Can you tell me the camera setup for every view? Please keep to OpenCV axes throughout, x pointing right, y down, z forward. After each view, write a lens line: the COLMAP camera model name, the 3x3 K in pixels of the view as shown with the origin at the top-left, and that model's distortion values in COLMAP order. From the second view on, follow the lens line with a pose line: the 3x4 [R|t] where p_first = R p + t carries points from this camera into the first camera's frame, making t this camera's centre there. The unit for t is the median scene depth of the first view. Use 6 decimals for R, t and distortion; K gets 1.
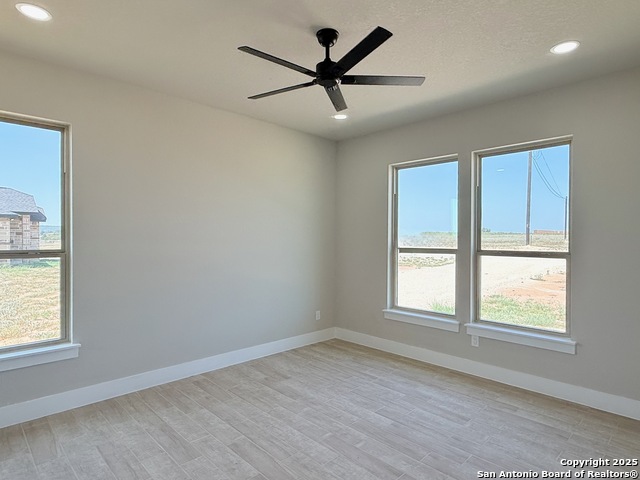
lens RADIAL K [[359.8, 0, 320.6], [0, 359.8, 234.0], [0, 0, 1]] dist [0.002008, 0.000074]
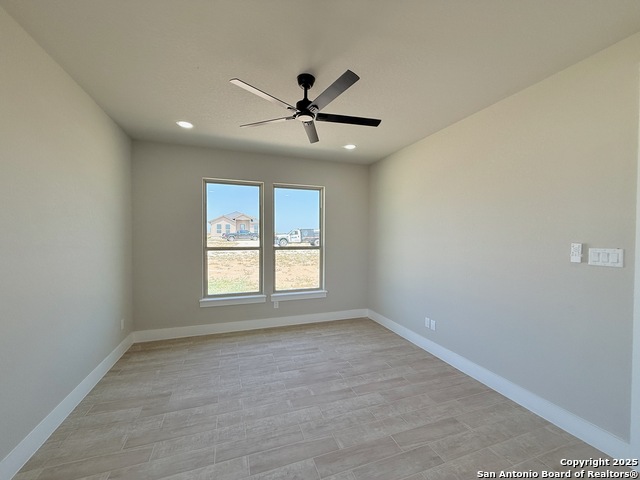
lens RADIAL K [[258.6, 0, 296.4], [0, 258.6, 239.4], [0, 0, 1]] dist [0.000661, 0.000042]
pose [[0.442242, -0.012304, 0.896811, -0.566264], [-0.011470, 0.999747, 0.019372, -0.011526], [-0.896822, -0.018854, 0.441989, 0.450140]]
